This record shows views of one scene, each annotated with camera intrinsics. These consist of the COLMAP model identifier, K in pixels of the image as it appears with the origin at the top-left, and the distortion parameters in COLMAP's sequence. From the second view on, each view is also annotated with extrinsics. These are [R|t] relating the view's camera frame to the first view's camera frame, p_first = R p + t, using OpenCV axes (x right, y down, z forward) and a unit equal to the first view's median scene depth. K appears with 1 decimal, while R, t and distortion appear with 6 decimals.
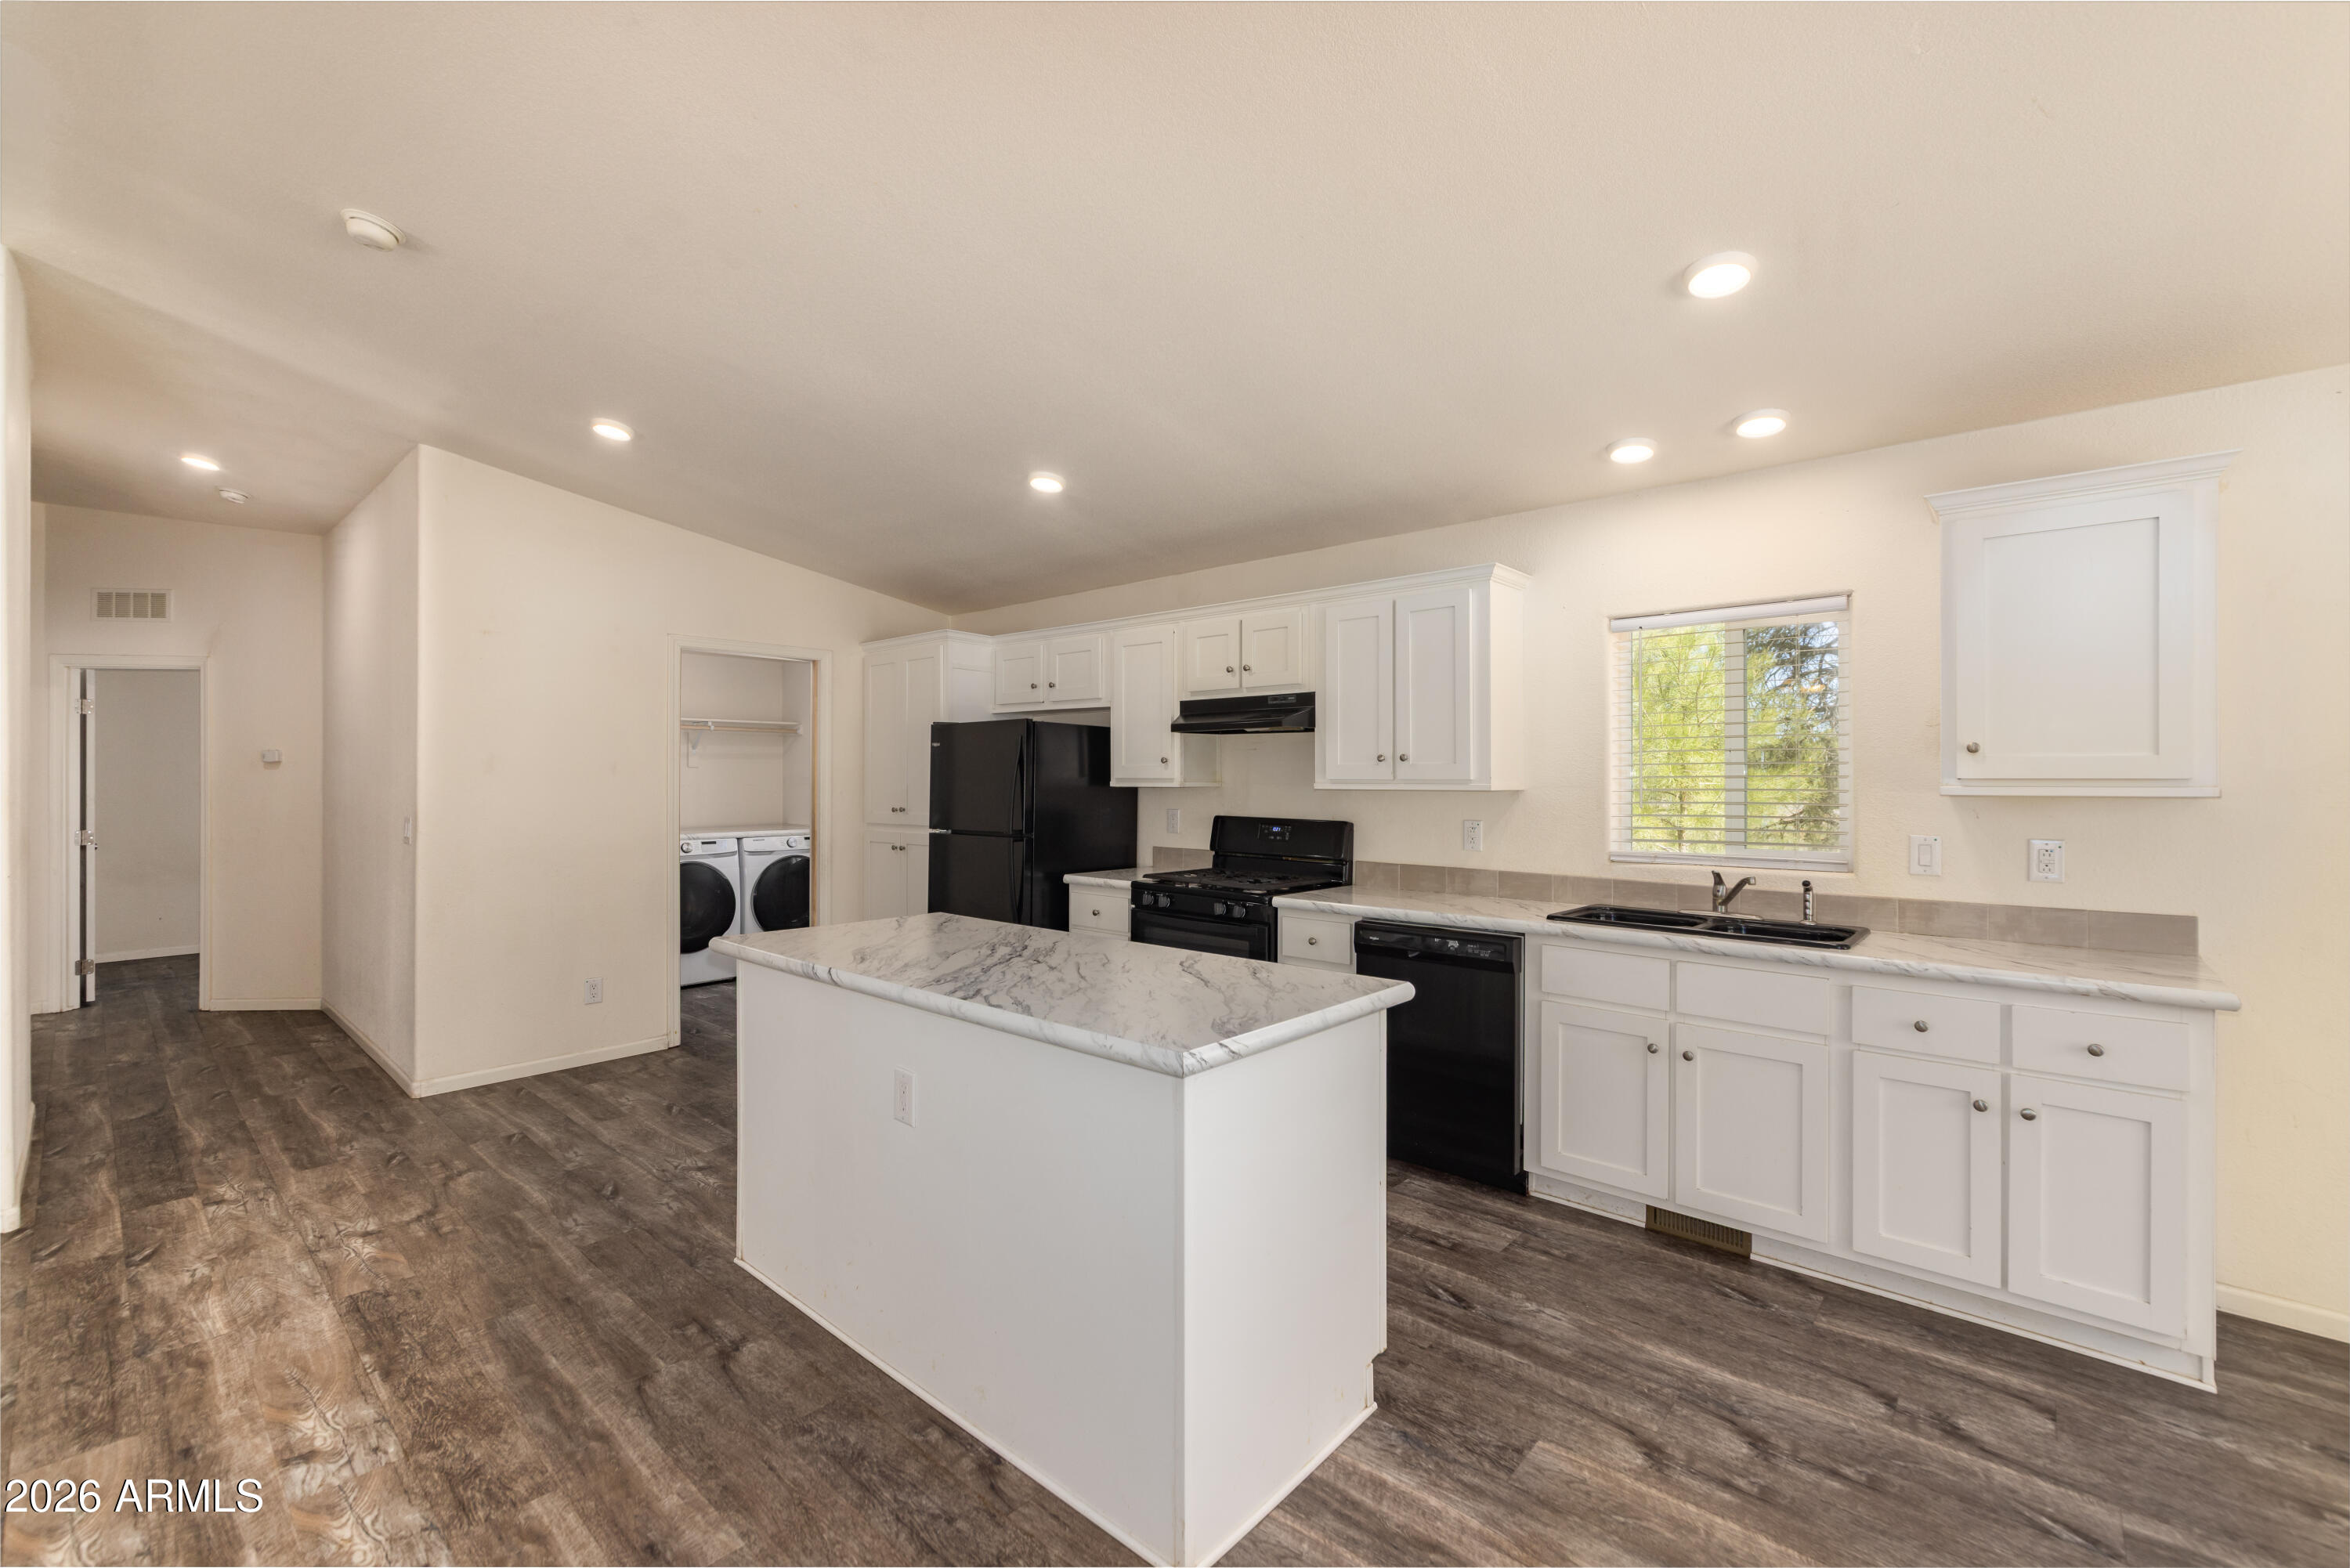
lens RADIAL K [[1004.0, 0, 1178.4], [0, 1004.0, 763.5], [0, 0, 1]] dist [0.008299, 0.001243]
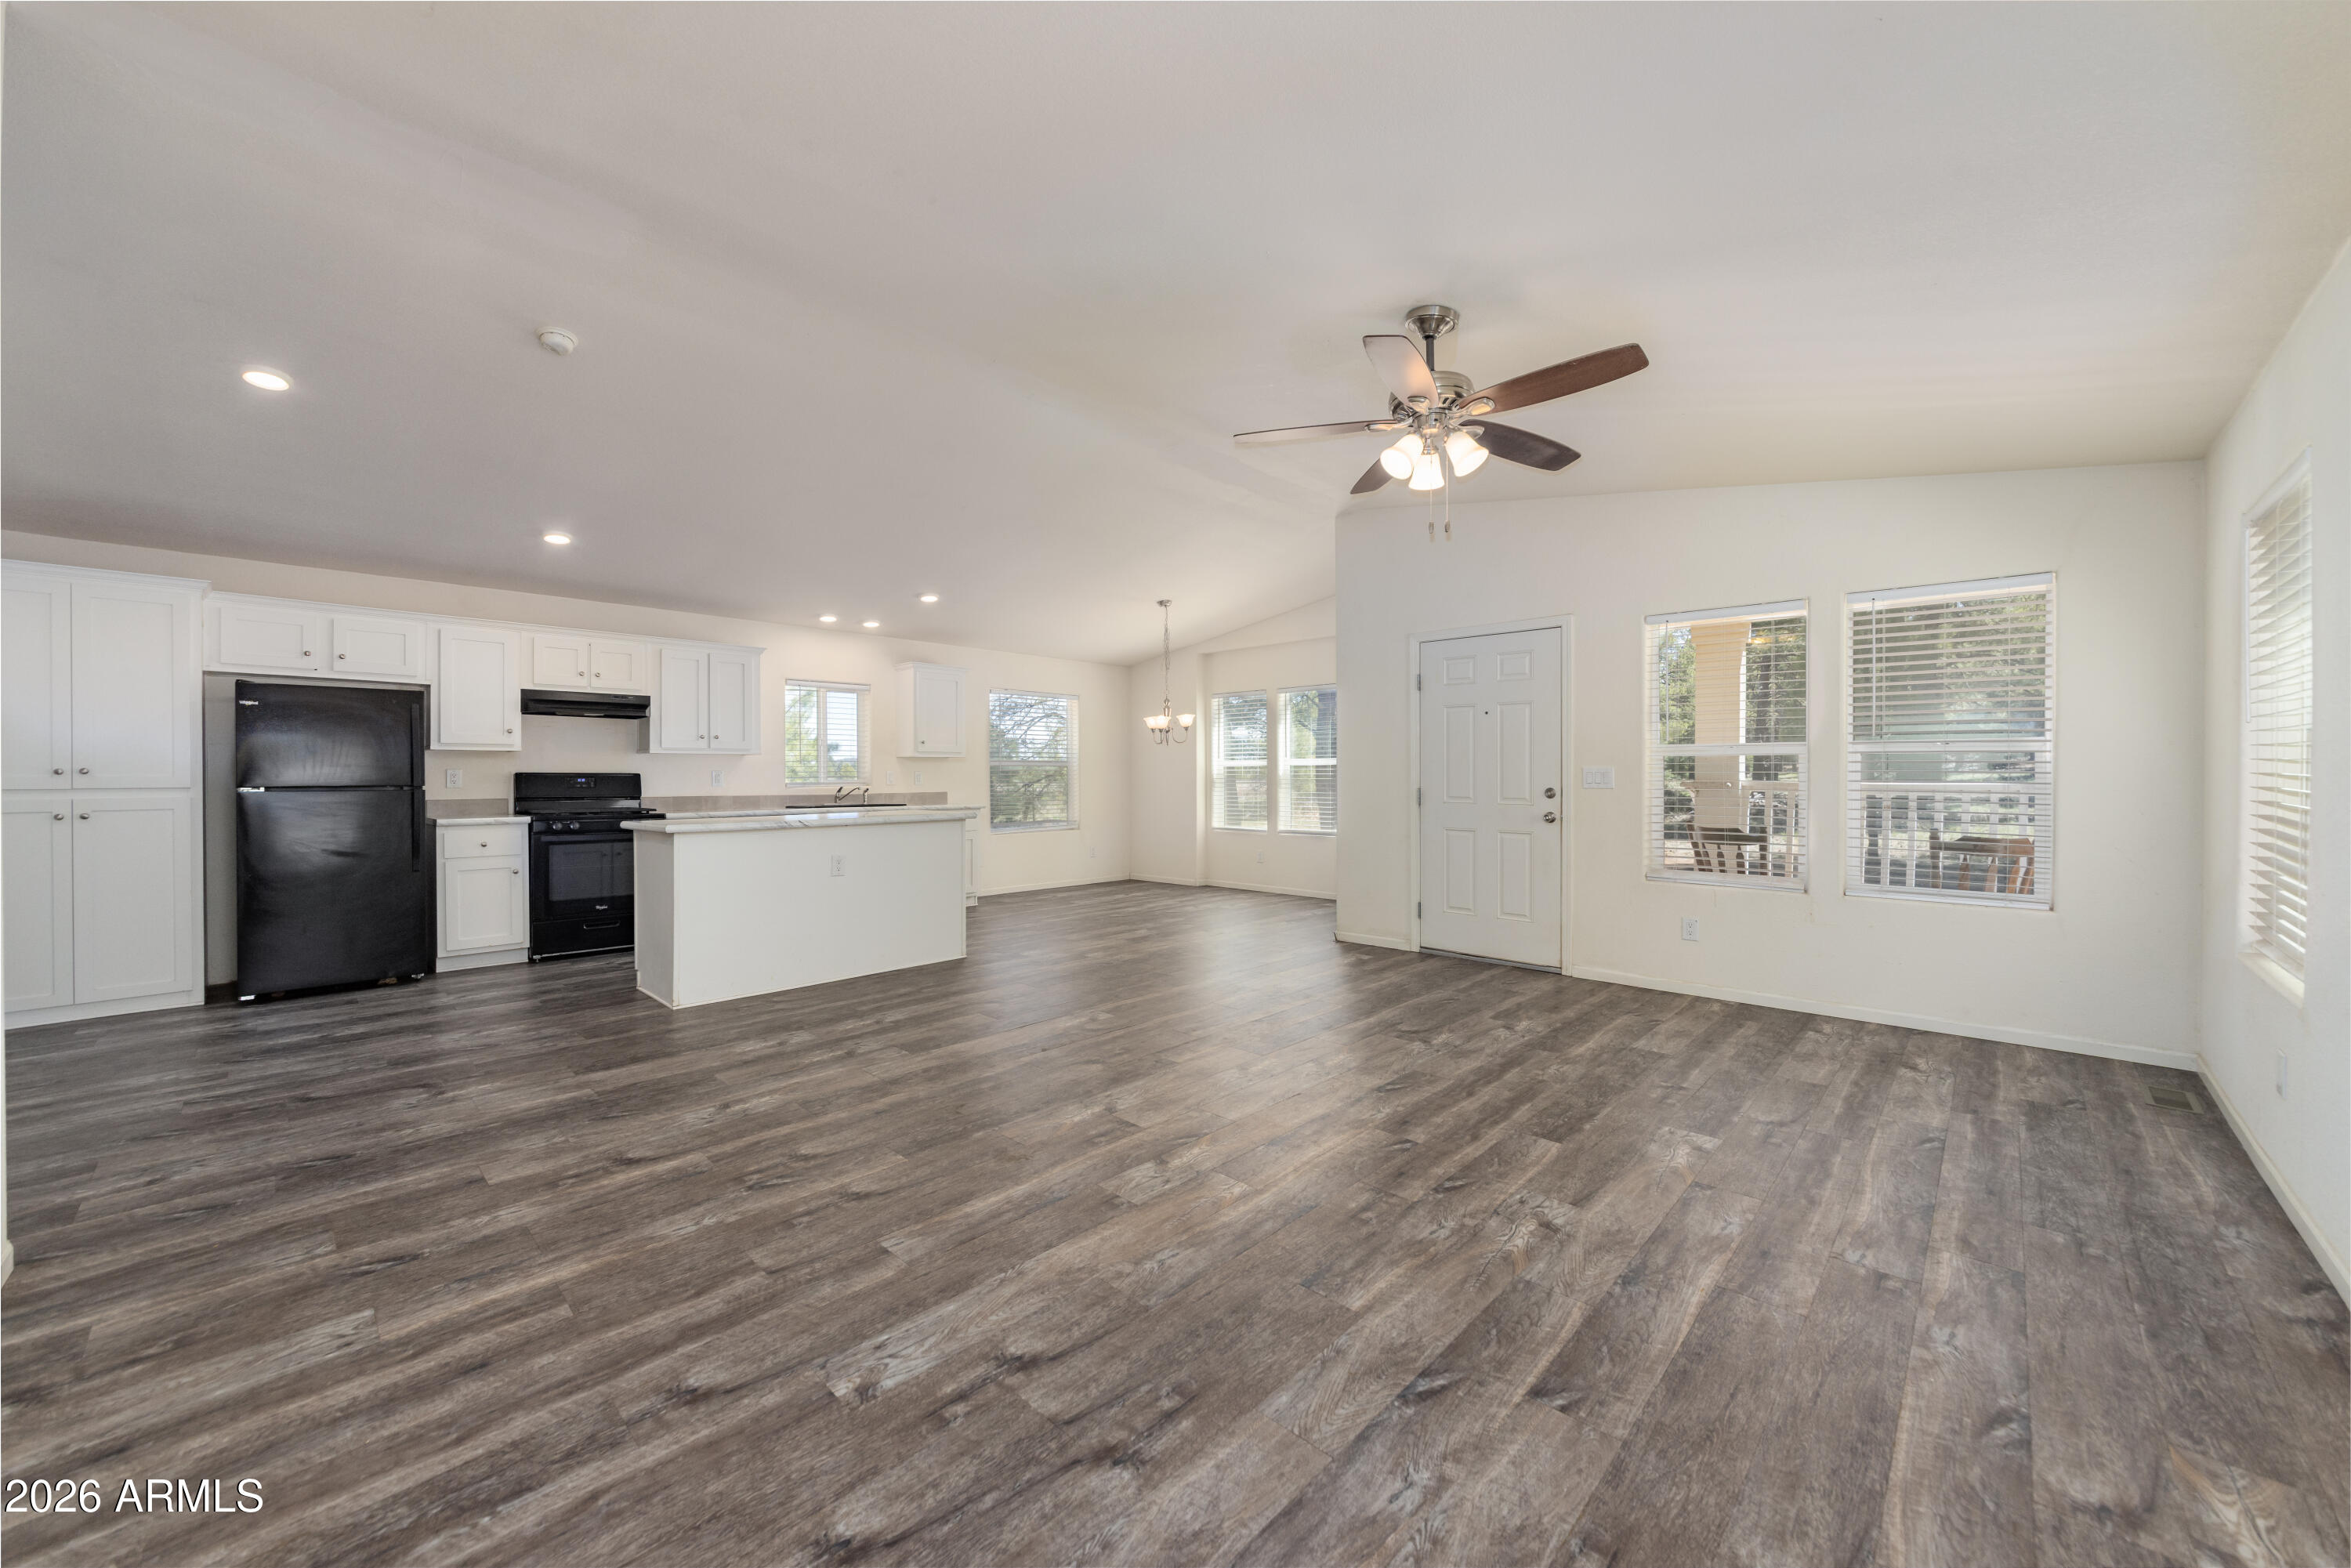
lens RADIAL K [[917.9, 0, 1176.0], [0, 917.9, 778.5], [0, 0, 1]] dist [-0.000343, -0.000004]
pose [[0.032372, -0.011092, 0.999414, -1.744041], [-0.023147, 0.999662, 0.011845, 0.034234], [-0.999208, -0.023516, 0.032104, 0.050701]]
